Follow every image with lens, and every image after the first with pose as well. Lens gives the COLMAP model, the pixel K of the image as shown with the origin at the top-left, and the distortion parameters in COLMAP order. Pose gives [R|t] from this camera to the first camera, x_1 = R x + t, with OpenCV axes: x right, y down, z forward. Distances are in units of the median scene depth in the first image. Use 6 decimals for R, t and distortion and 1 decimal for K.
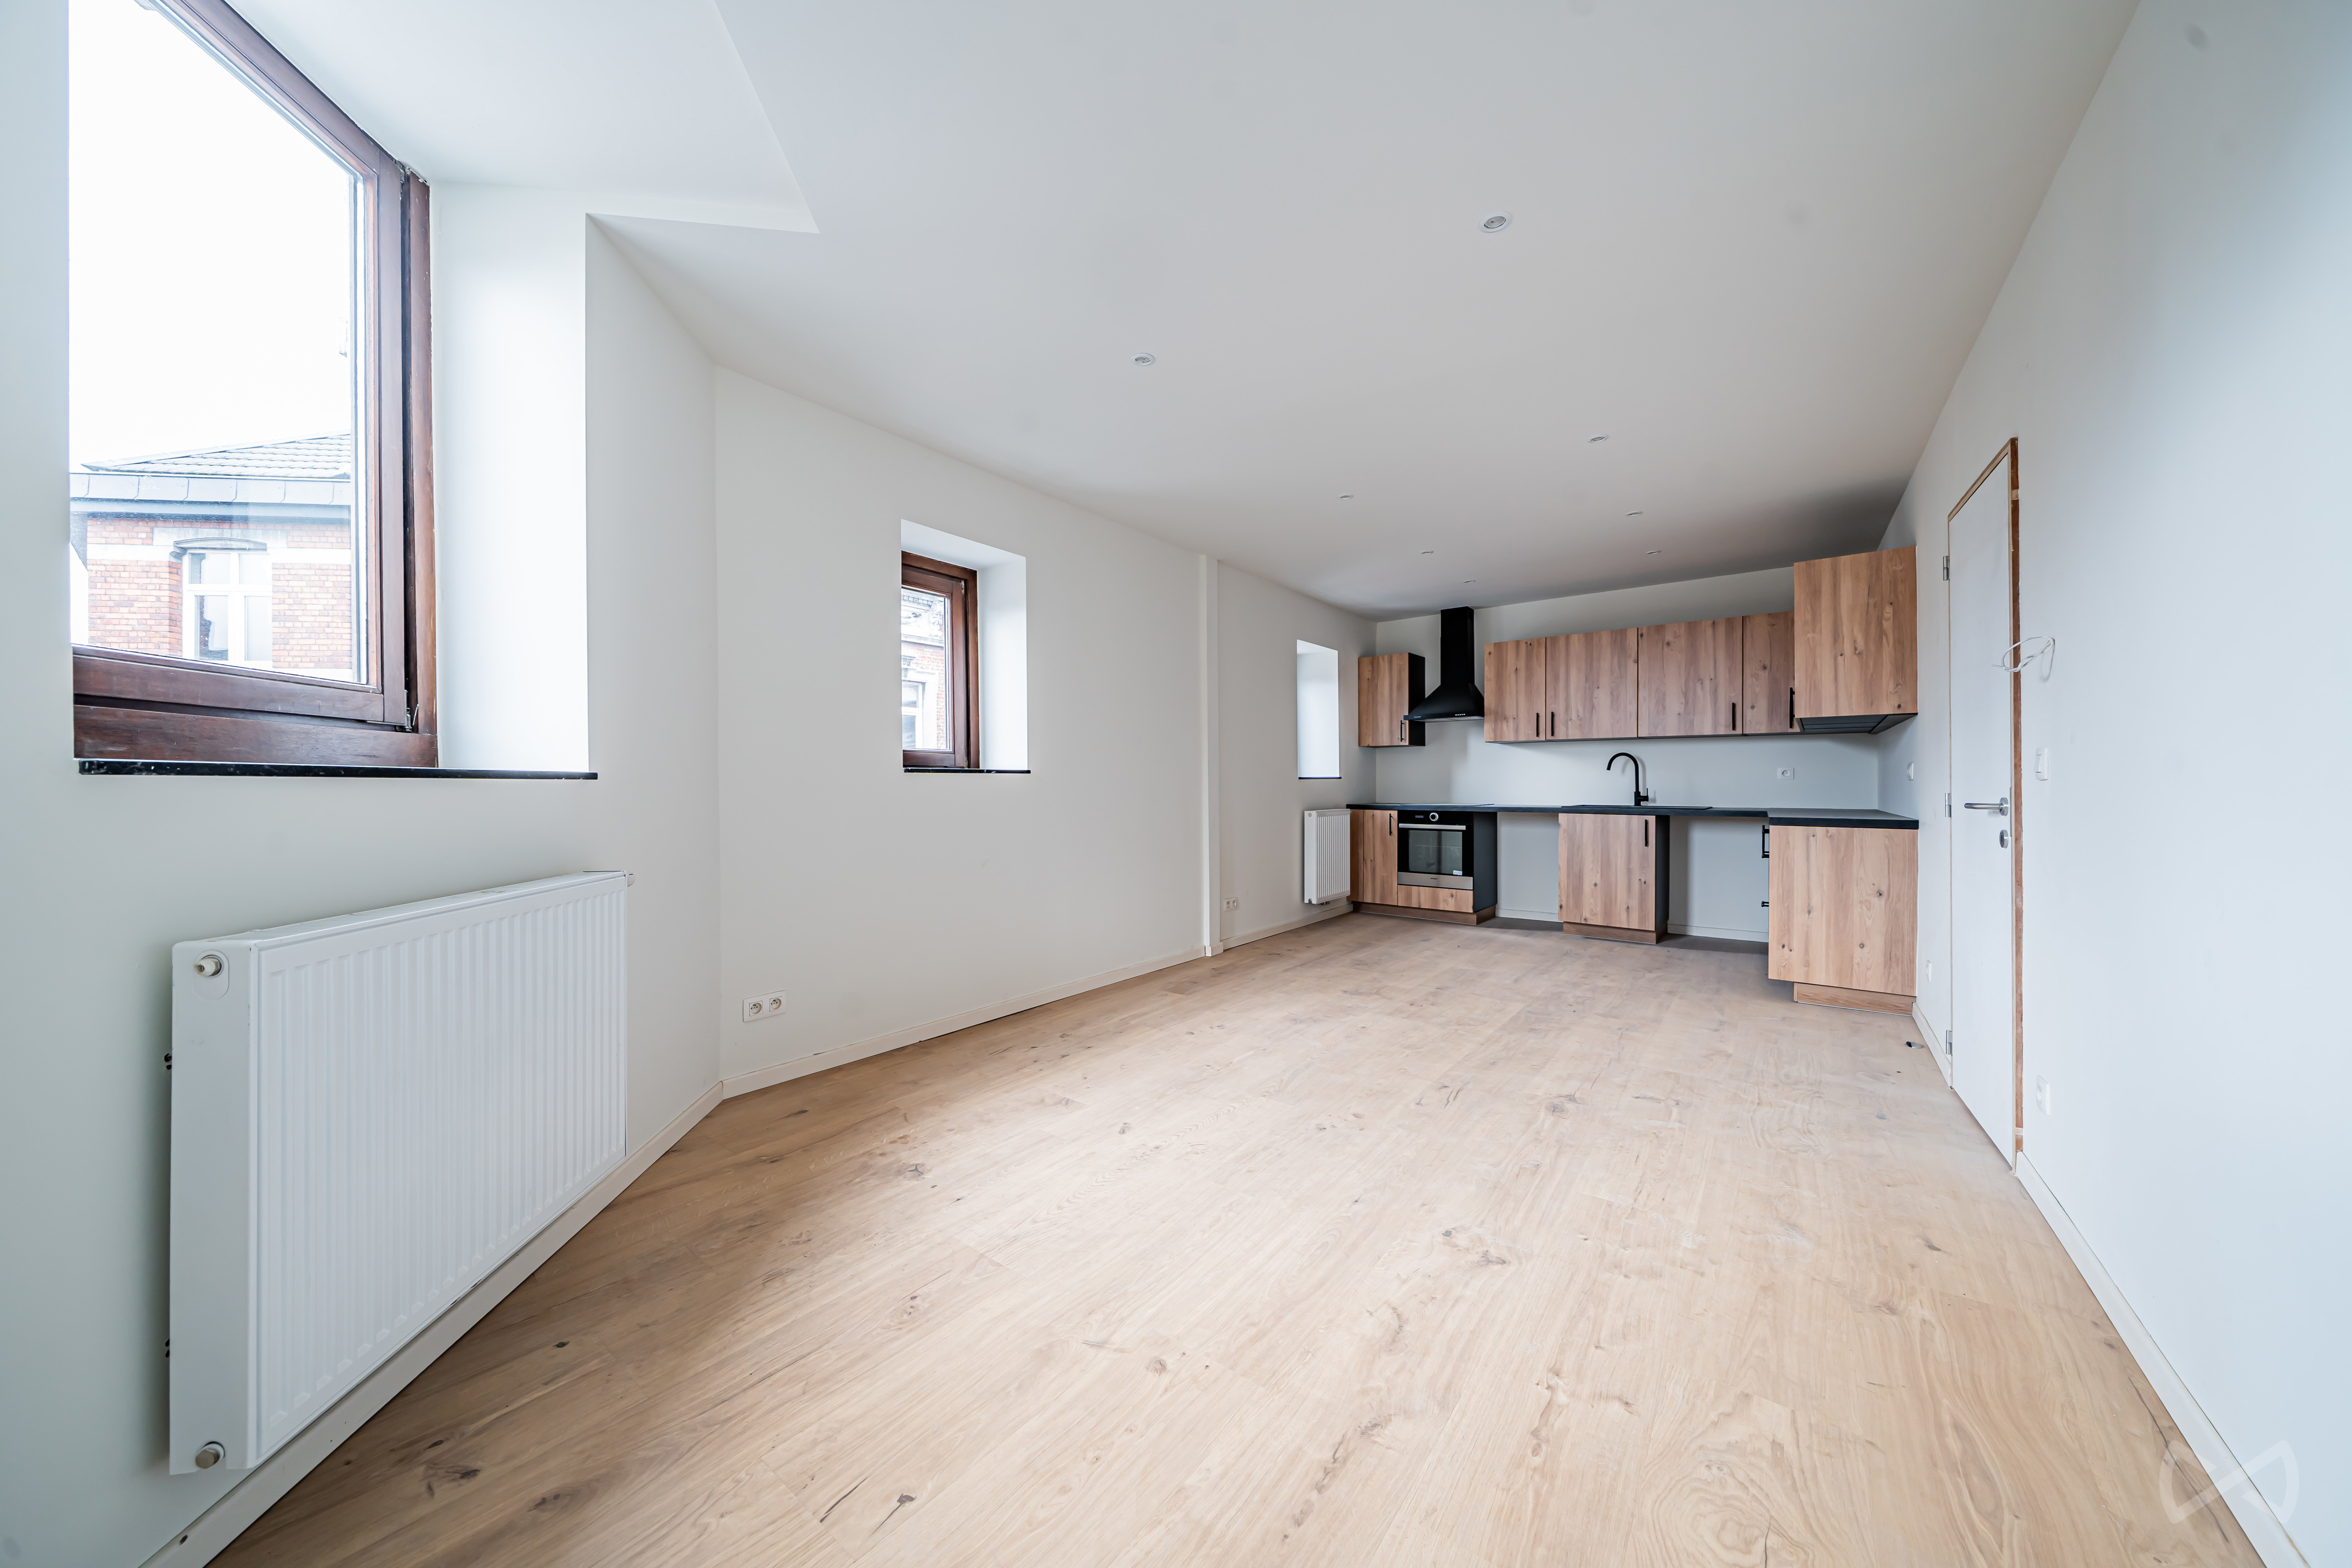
lens RADIAL K [[810.0, 0, 1173.9], [0, 810.0, 787.0], [0, 0, 1]] dist [-0.000513, -0.000066]
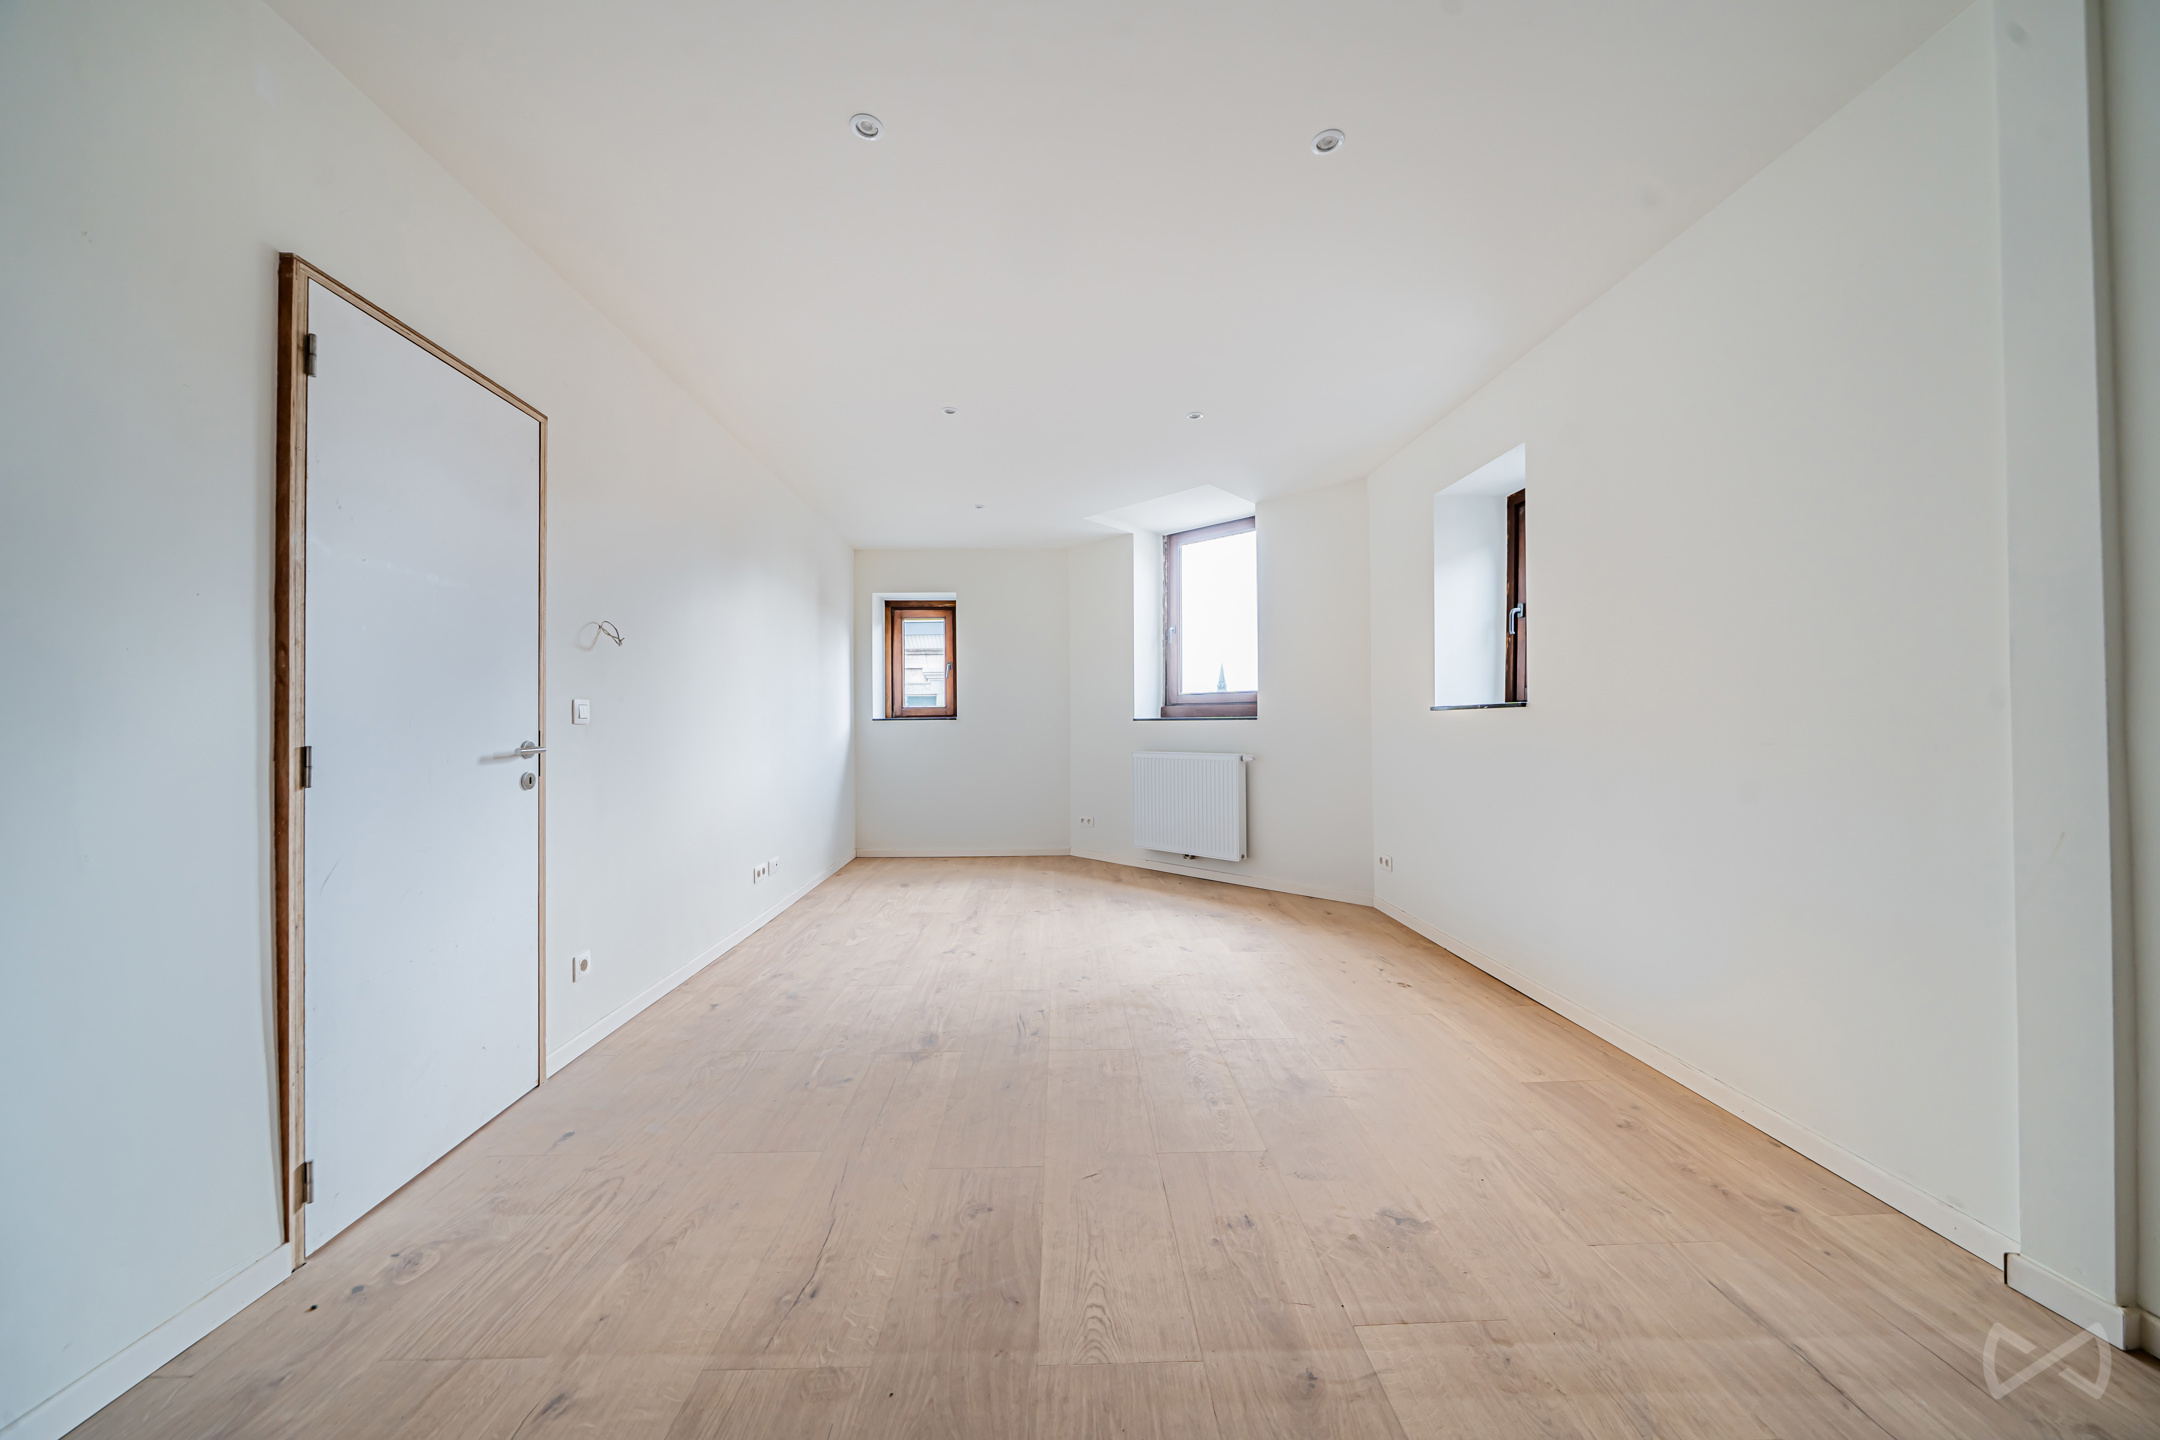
lens RADIAL K [[743.8, 0, 1081.2], [0, 743.8, 717.3], [0, 0, 1]] dist [-0.000513, -0.000066]
pose [[-0.777873, 0.002469, -0.628417, 0.975012], [0.004327, 0.999990, -0.001428, -0.012995], [0.628407, -0.003830, -0.777875, 1.979921]]
